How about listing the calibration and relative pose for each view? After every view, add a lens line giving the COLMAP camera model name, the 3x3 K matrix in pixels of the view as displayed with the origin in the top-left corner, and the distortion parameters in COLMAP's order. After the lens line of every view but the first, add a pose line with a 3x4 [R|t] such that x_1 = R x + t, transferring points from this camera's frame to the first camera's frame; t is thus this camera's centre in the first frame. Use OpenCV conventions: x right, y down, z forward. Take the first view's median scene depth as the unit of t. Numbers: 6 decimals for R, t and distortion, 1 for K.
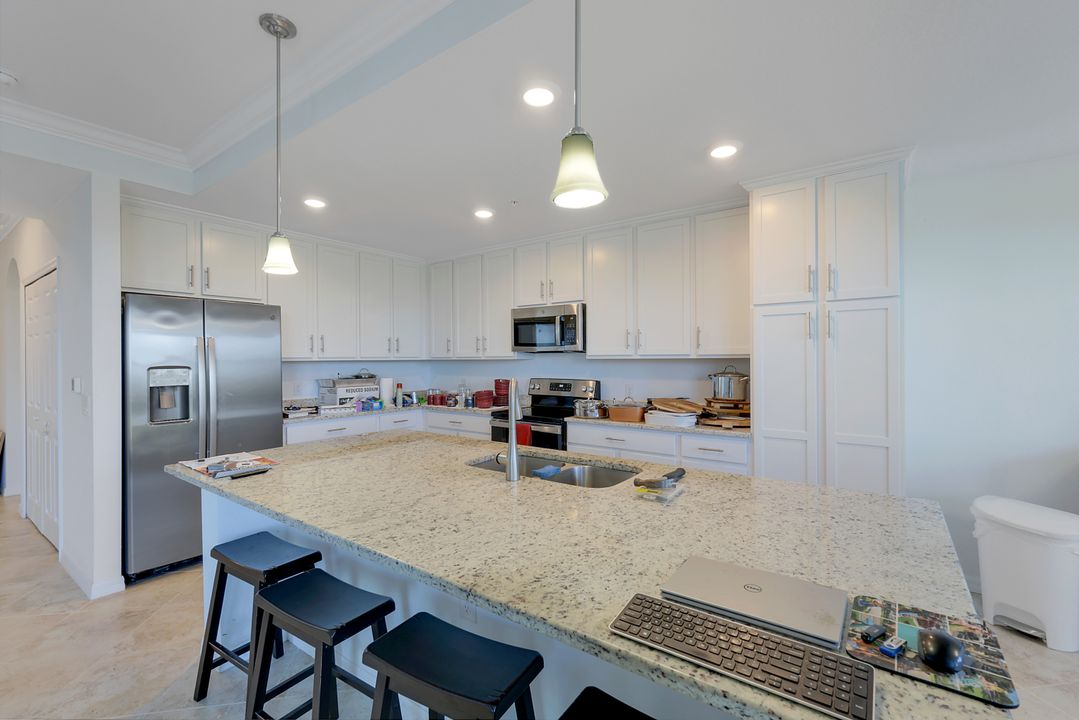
lens RADIAL K [[469.9, 0, 539.5], [0, 469.9, 360.0], [0, 0, 1]] dist [-0.001168, -0.000087]
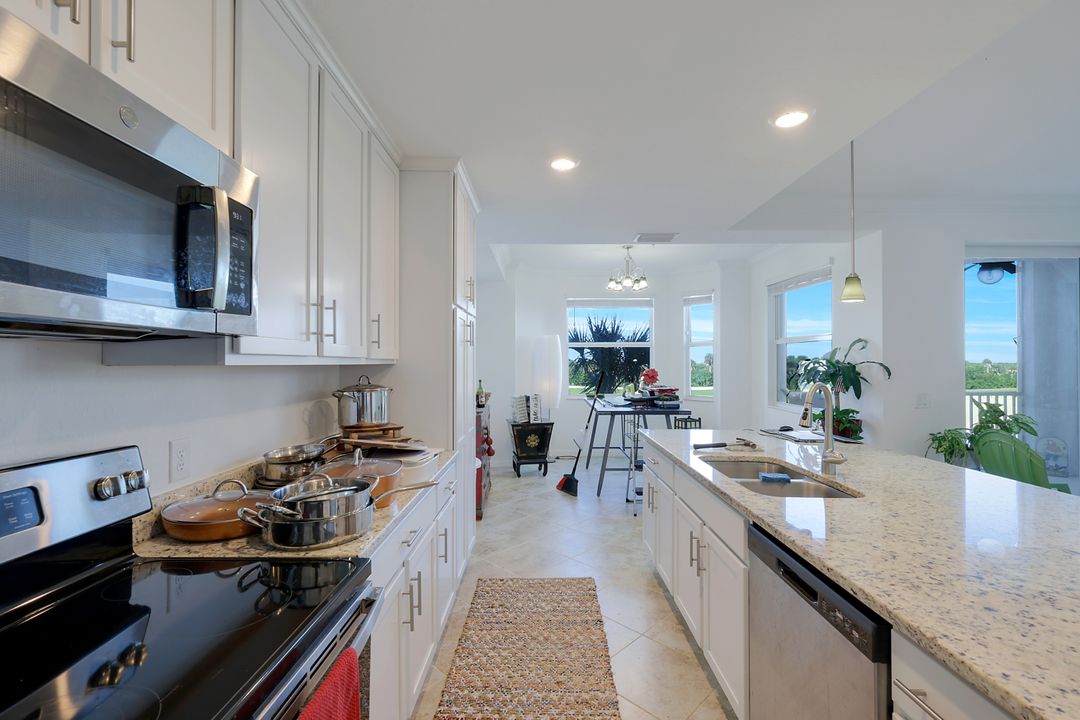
lens RADIAL K [[472.2, 0, 541.4], [0, 472.2, 357.9], [0, 0, 1]] dist [0.002969, -0.000203]
pose [[-0.594075, 0.012424, 0.804314, -0.240204], [0.006340, 0.999922, -0.010762, -0.003050], [-0.804385, -0.001294, -0.594107, 0.941337]]
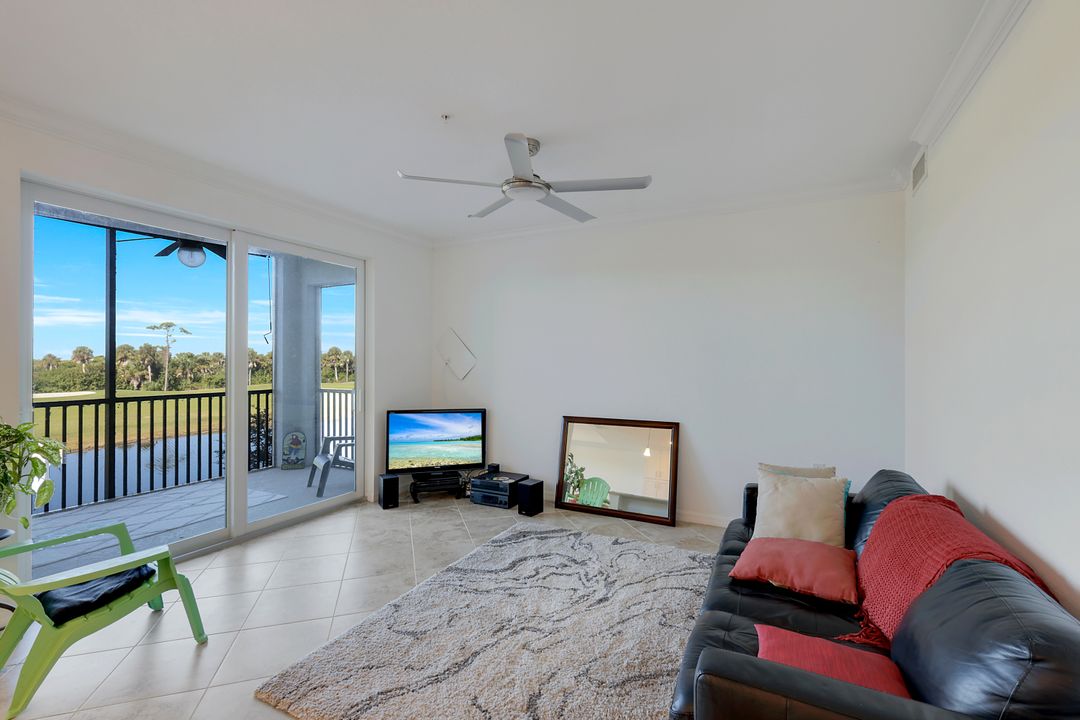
lens RADIAL K [[474.0, 0, 542.3], [0, 474.0, 356.8], [0, 0, 1]] dist [0.004701, 0.000137]
pose [[-0.988198, 0.002886, -0.153153, -0.541515], [0.002984, 0.999995, -0.000406, 0.000191], [0.153151, -0.000858, -0.988202, 0.440153]]
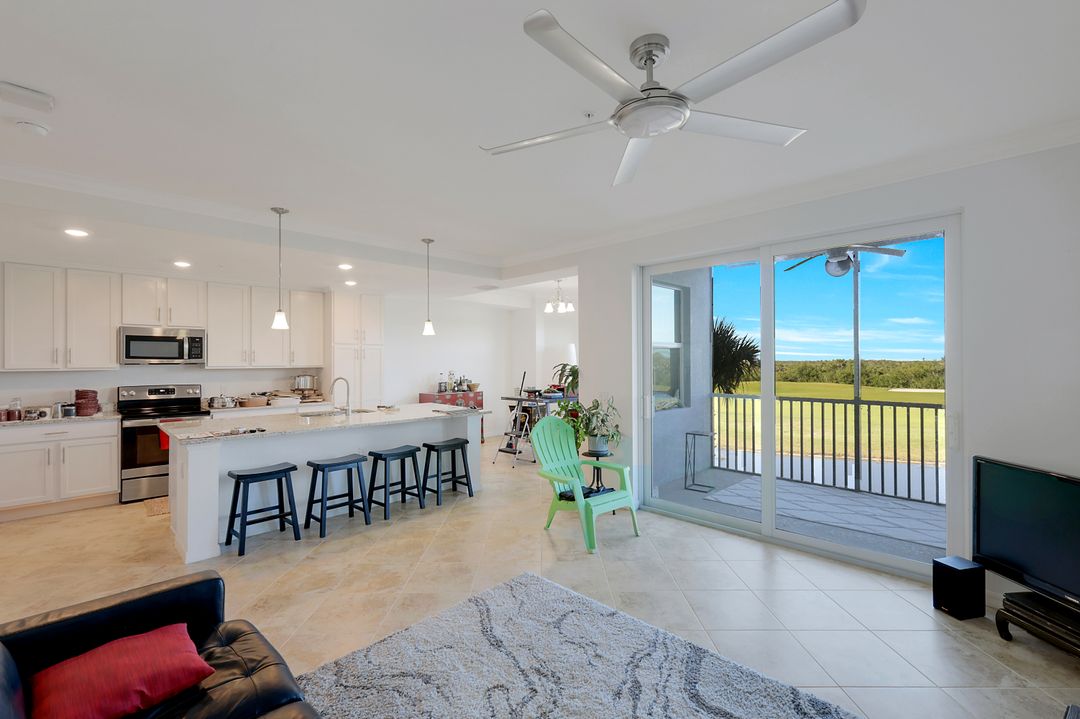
lens RADIAL K [[469.6, 0, 543.7], [0, 469.6, 359.7], [0, 0, 1]] dist [0.005024, -0.000156]
pose [[0.144827, 0.008298, 0.989422, -1.068983], [0.008535, 0.999917, -0.009636, -0.006944], [-0.989420, 0.009840, 0.144744, -0.193390]]
